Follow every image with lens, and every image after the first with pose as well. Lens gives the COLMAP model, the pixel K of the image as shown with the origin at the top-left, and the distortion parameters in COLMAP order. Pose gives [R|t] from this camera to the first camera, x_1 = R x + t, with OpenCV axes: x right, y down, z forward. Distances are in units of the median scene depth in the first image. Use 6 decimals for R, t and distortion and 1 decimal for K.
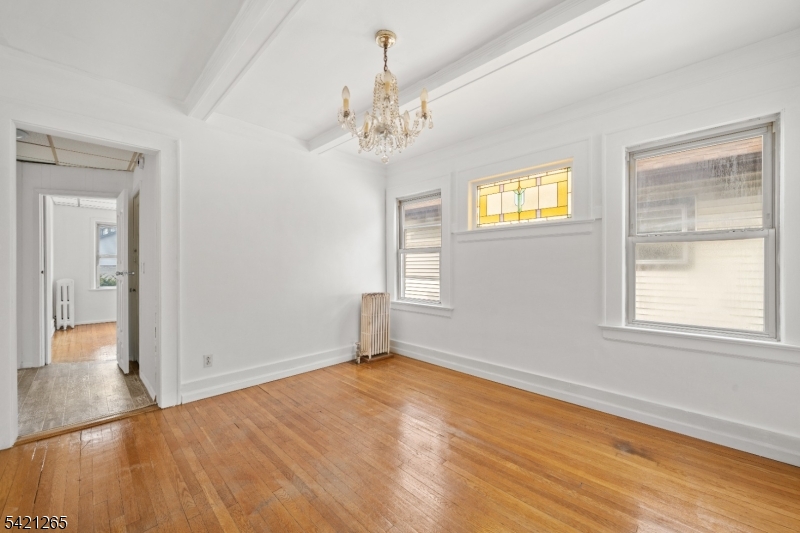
lens RADIAL K [[306.9, 0, 396.5], [0, 306.9, 266.9], [0, 0, 1]] dist [-0.000530, 0.000987]
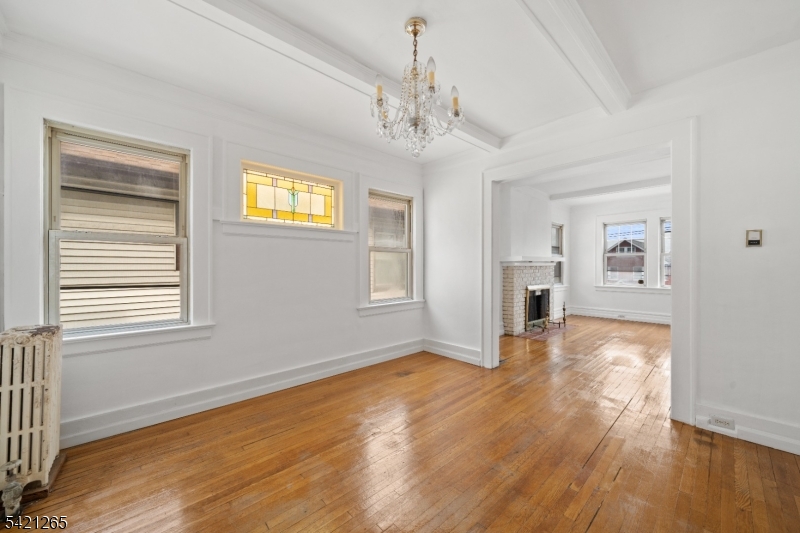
lens RADIAL K [[306.9, 0, 399.1], [0, 306.9, 264.1], [0, 0, 1]] dist [-0.000530, 0.000987]
pose [[0.043859, 0.005881, 0.999020, -0.610832], [0.000153, 0.999983, -0.005894, -0.002279], [-0.999038, 0.000412, 0.043857, 0.620108]]
